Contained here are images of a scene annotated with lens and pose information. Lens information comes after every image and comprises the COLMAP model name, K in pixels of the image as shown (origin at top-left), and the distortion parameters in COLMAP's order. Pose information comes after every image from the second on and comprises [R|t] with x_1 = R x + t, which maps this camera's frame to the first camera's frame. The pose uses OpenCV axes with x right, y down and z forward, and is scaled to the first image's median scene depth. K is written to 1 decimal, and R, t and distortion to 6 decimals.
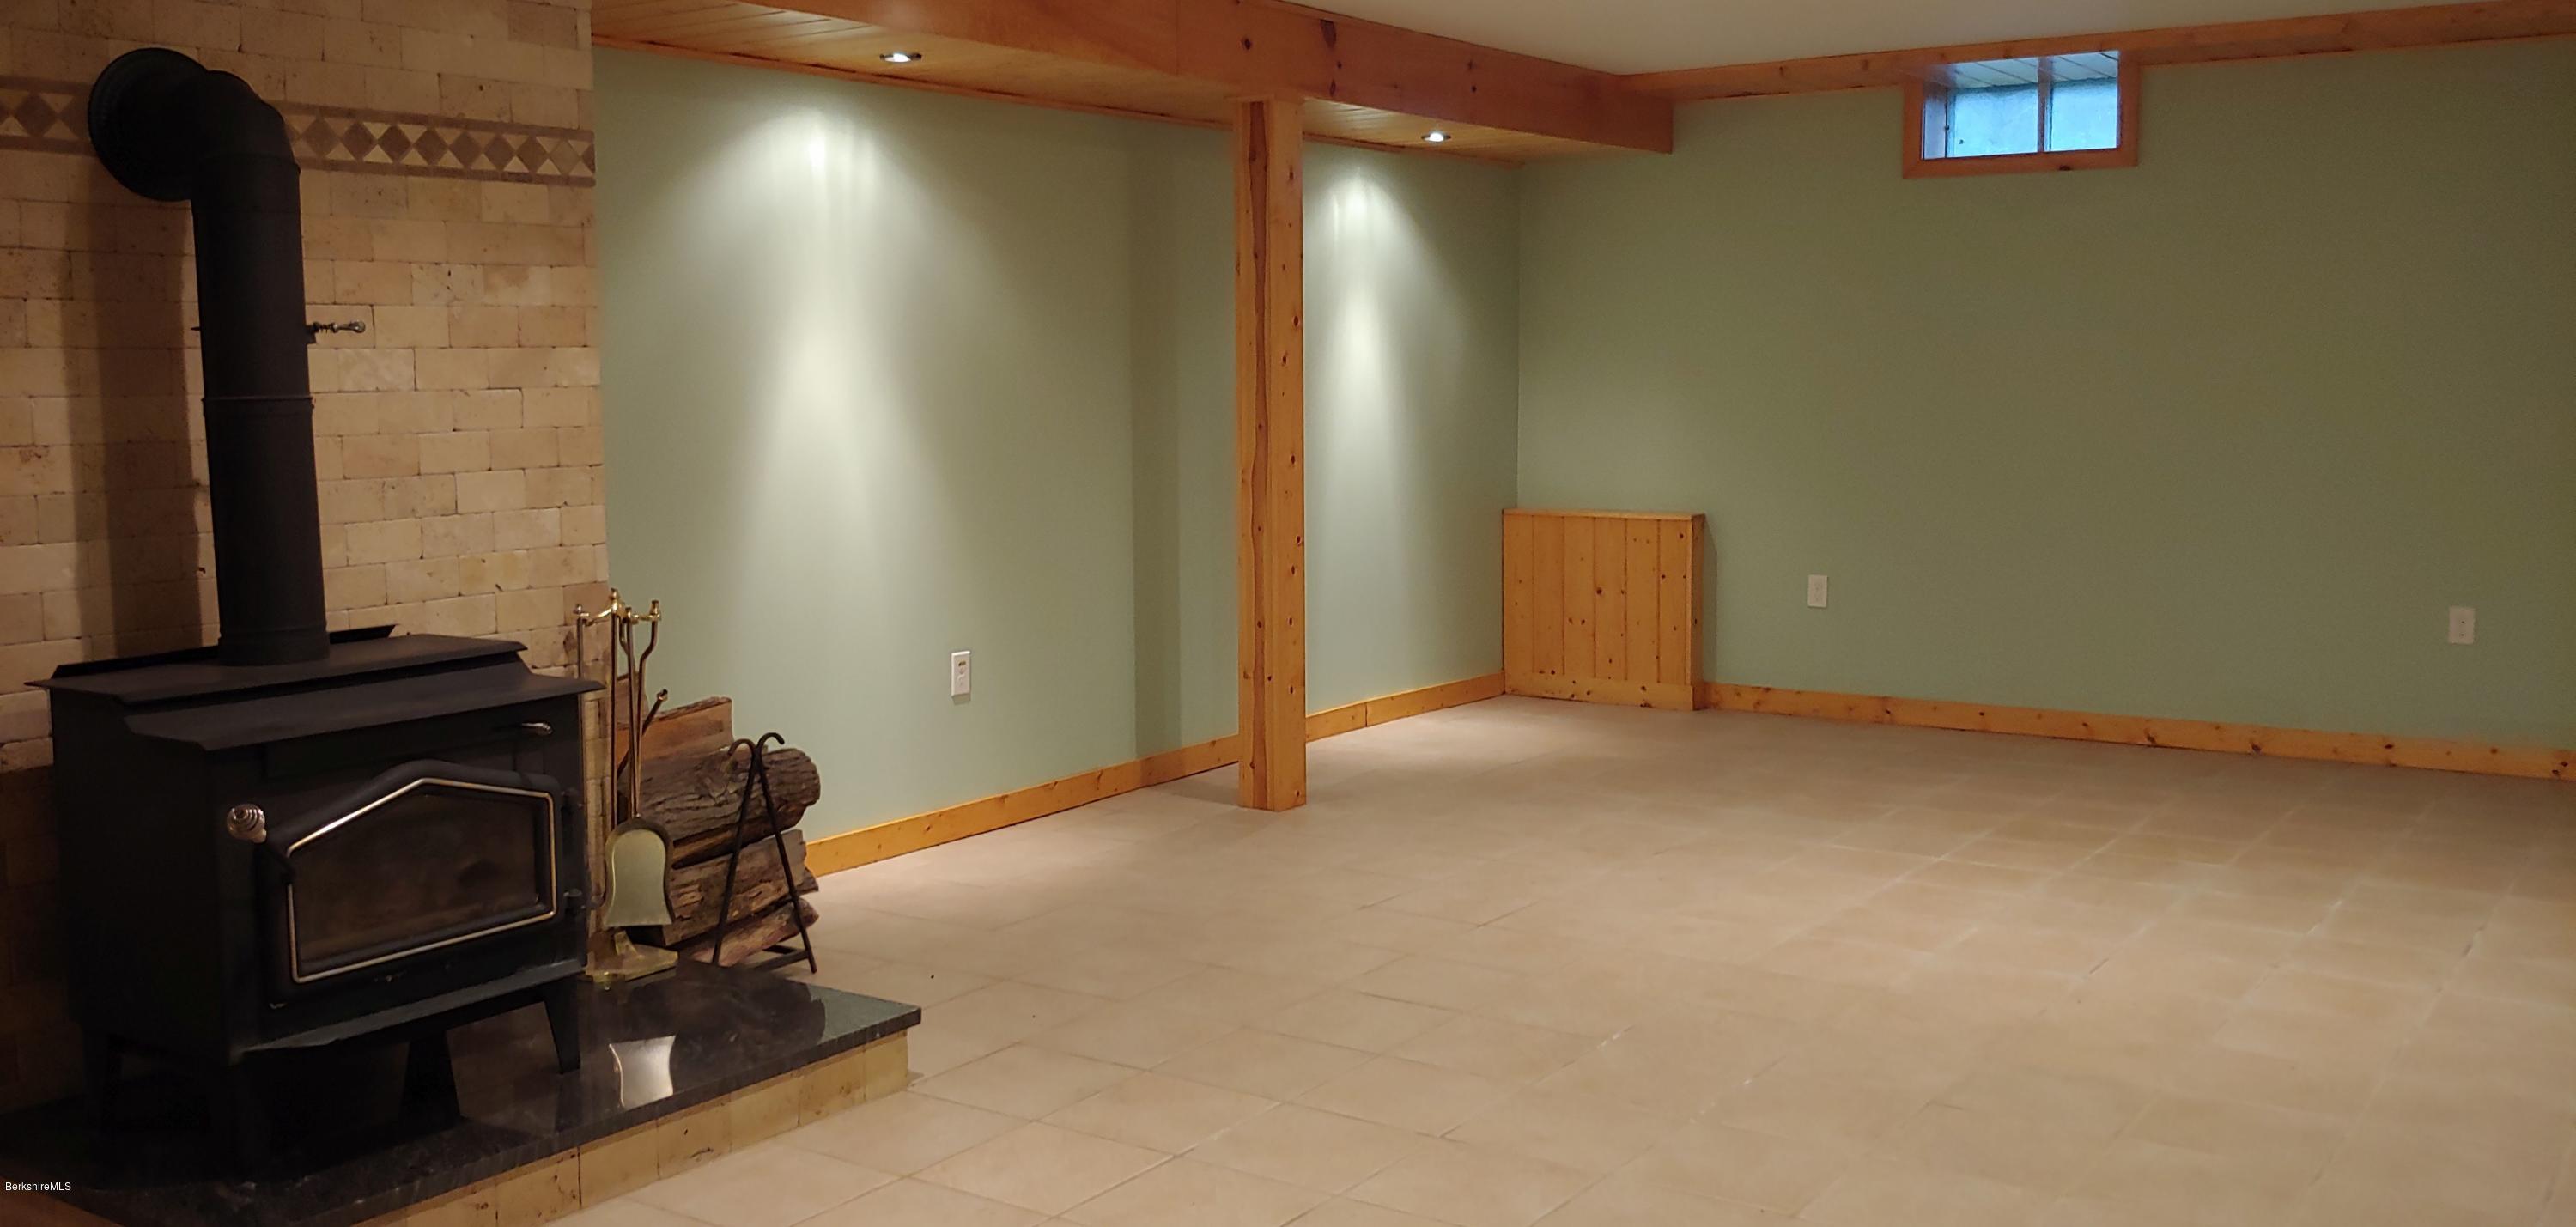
lens RADIAL K [[2307.7, 0, 1288.7], [0, 2307.7, 570.9], [0, 0, 1]] dist [-0.004955, 0.001783]
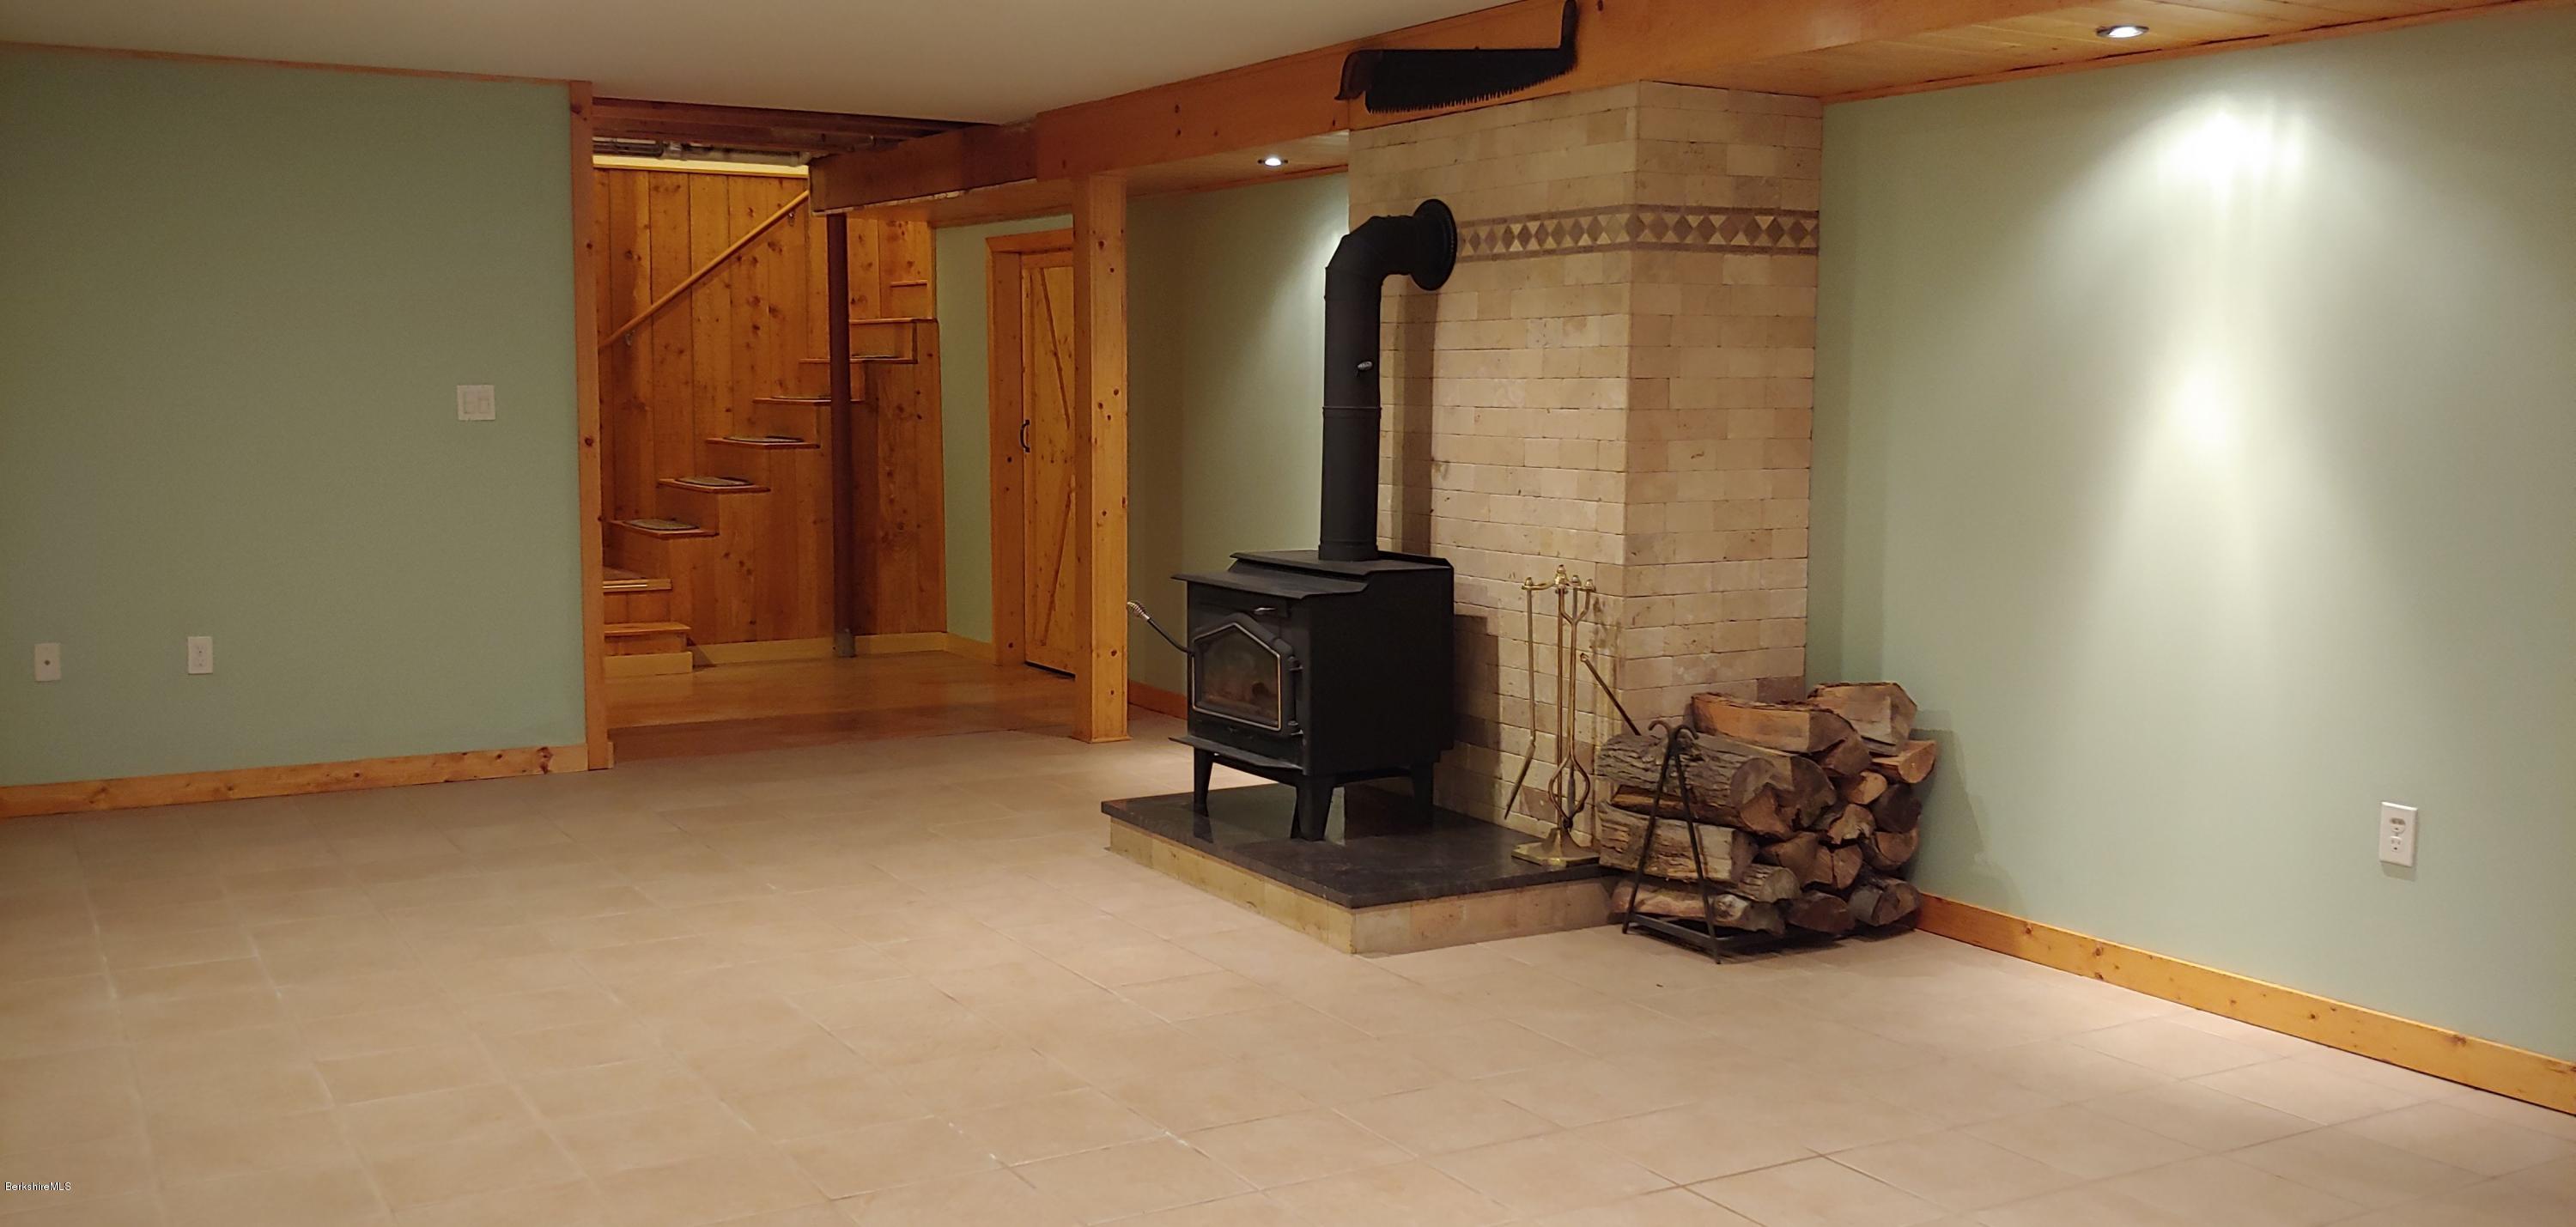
lens RADIAL K [[2238.7, 0, 1288.1], [0, 2238.7, 669.1], [0, 0, 1]] dist [-0.002074, -0.009620]
pose [[-0.443451, 0.118307, -0.888456, 0.920791], [-0.086455, 0.980982, 0.173780, -0.143764], [0.892119, 0.153875, -0.424790, 1.442374]]
